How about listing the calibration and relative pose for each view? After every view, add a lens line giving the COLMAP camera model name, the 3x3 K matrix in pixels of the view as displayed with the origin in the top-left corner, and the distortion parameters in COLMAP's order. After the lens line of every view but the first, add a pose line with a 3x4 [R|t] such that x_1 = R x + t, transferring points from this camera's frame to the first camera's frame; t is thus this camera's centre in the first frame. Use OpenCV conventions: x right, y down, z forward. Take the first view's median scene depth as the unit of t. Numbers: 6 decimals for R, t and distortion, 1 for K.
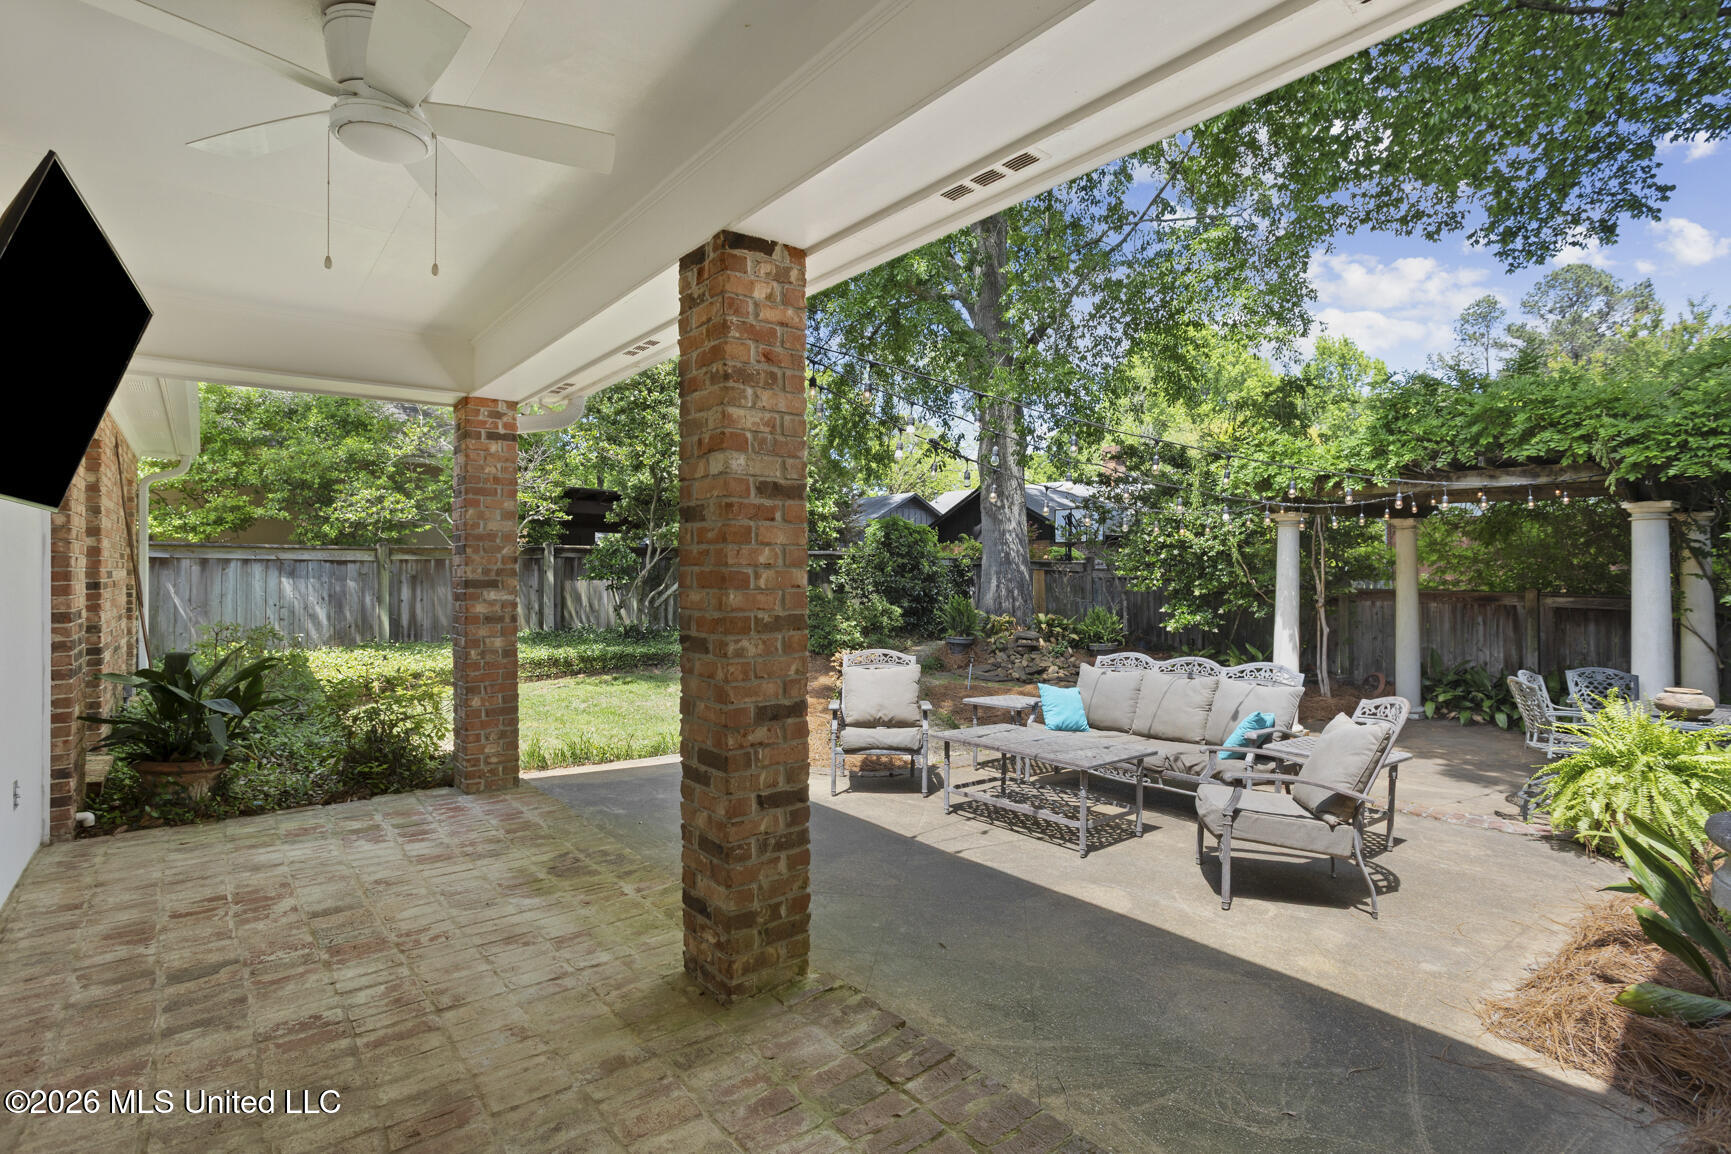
lens RADIAL K [[855.0, 0, 862.0], [0, 855.0, 576.0], [0, 0, 1]] dist [-0.044400, 0.028370]
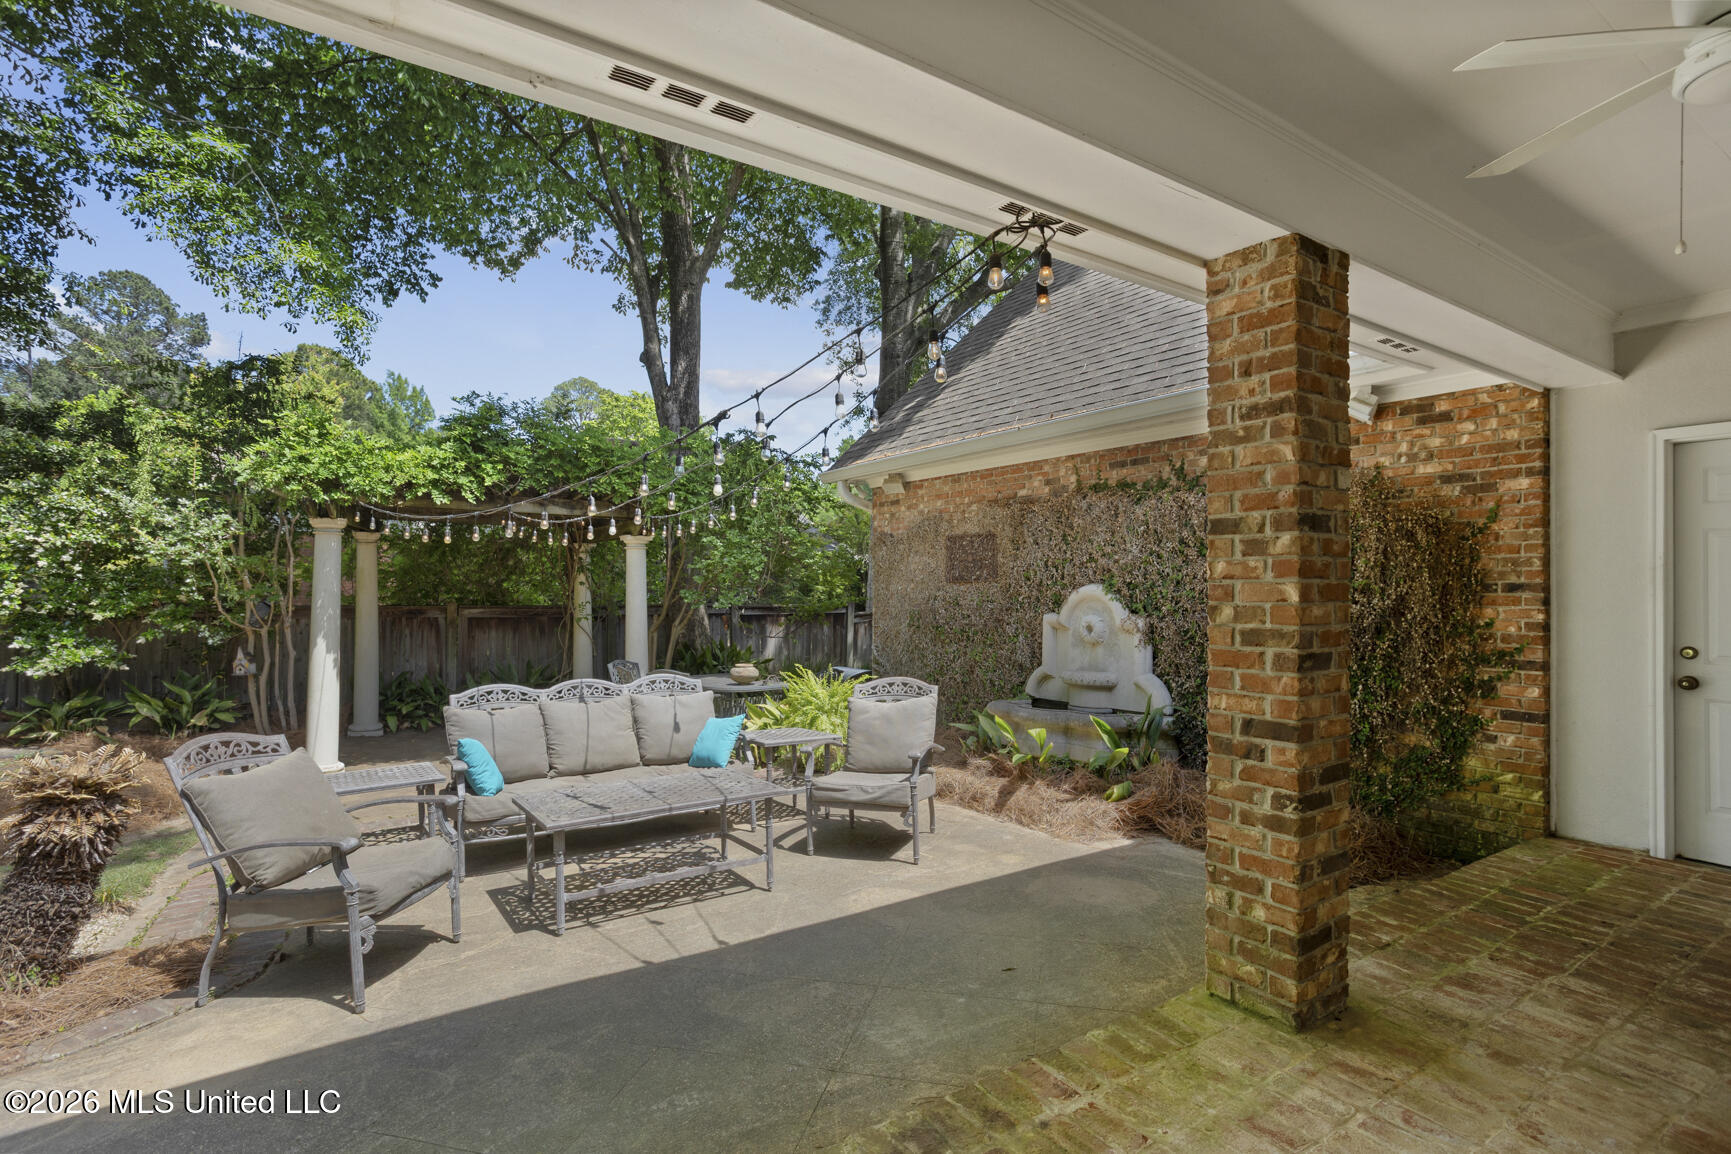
lens RADIAL K [[855.0, 0, 860.4], [0, 855.0, 572.8], [0, 0, 1]] dist [-0.044400, 0.028370]
pose [[0.072651, 0.016157, 0.997227, -0.607626], [0.006020, 0.999843, -0.016638, -0.002443], [-0.997339, 0.007212, 0.072543, 0.747230]]
